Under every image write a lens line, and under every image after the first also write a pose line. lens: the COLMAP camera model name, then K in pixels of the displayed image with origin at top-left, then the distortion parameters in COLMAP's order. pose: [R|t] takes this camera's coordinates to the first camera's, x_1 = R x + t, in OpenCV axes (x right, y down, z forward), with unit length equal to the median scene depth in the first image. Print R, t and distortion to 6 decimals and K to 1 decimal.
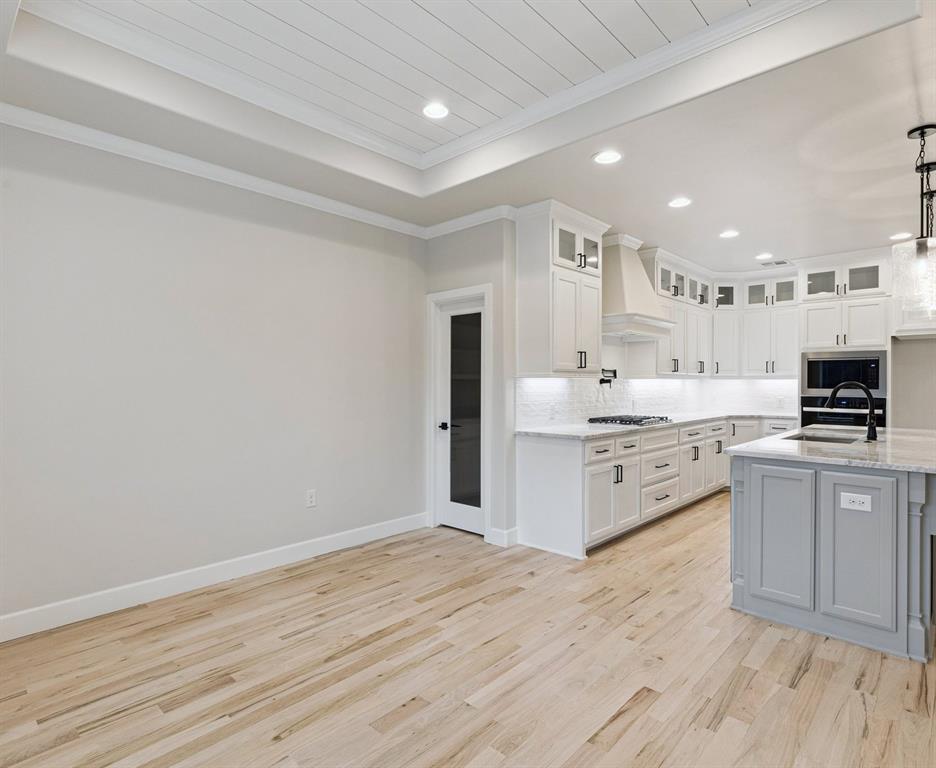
lens RADIAL K [[516.7, 0, 468.6], [0, 516.7, 384.5], [0, 0, 1]] dist [0.004003, -0.000485]
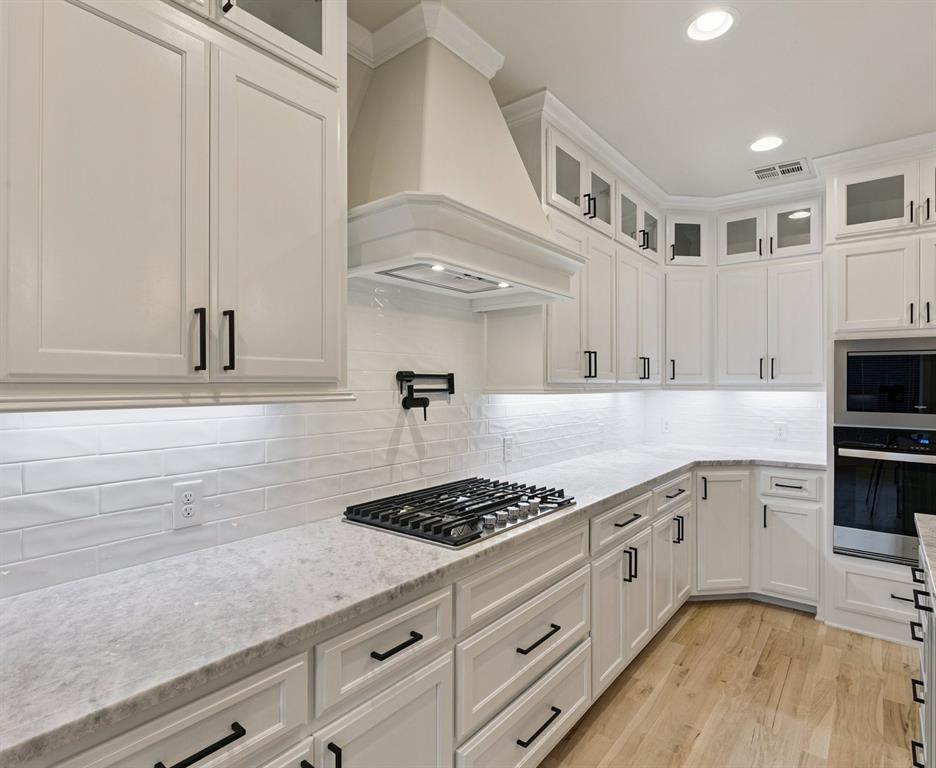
lens RADIAL K [[516.7, 0, 470.1], [0, 516.7, 383.6], [0, 0, 1]] dist [0.004003, -0.000485]
pose [[0.995914, -0.000466, 0.090301, 0.331699], [0.000875, 0.999990, -0.004497, -0.023486], [-0.090298, 0.004558, 0.995904, 0.724527]]
